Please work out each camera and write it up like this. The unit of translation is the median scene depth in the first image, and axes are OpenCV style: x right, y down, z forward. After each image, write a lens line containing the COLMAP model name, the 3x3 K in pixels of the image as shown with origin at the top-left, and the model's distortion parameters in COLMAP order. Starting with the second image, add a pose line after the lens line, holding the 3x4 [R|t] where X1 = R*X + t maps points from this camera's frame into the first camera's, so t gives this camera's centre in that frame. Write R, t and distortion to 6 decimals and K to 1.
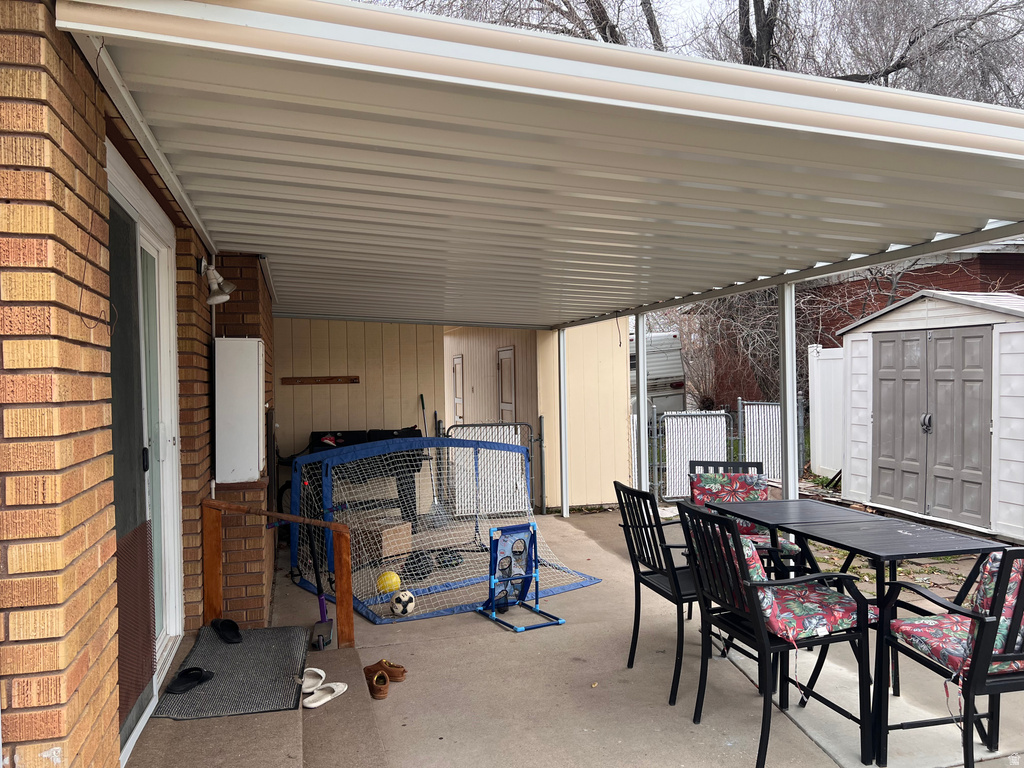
lens RADIAL K [[767.6, 0, 509.1], [0, 767.6, 388.6], [0, 0, 1]] dist [0.045285, -0.032794]
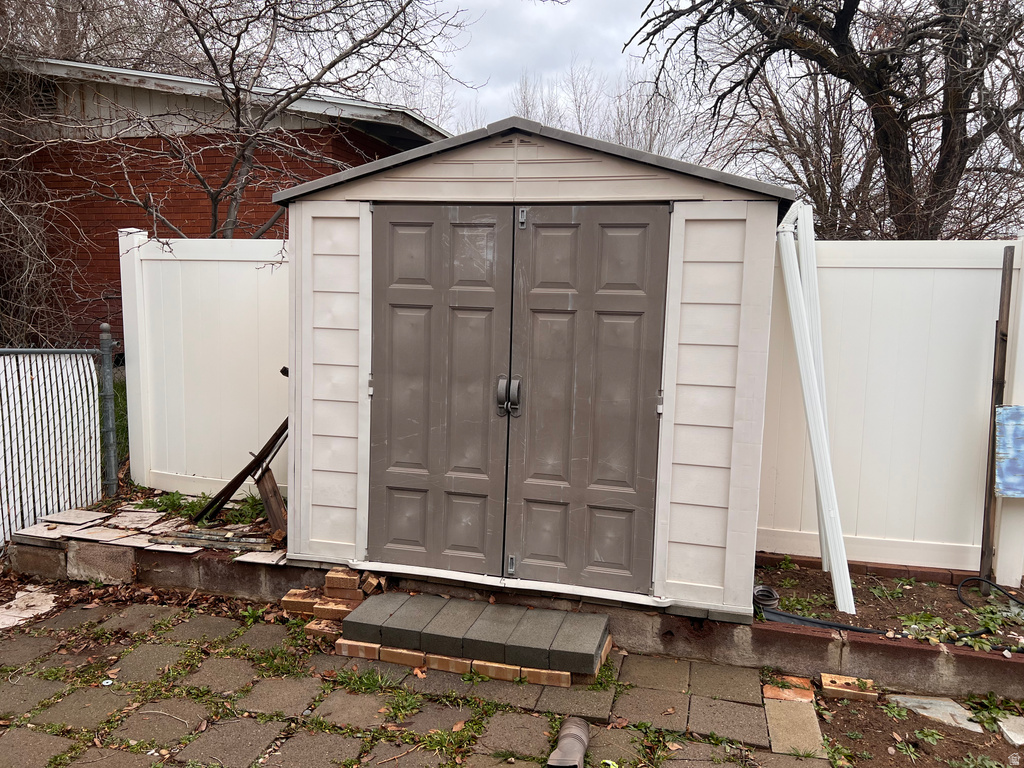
lens RADIAL K [[767.6, 0, 513.7], [0, 767.6, 389.9], [0, 0, 1]] dist [0.045285, -0.032794]
pose [[0.503975, -0.074971, 0.860459, 0.110937], [-0.013404, 0.995427, 0.094582, -0.006155], [-0.863614, -0.059201, 0.500665, 0.712645]]
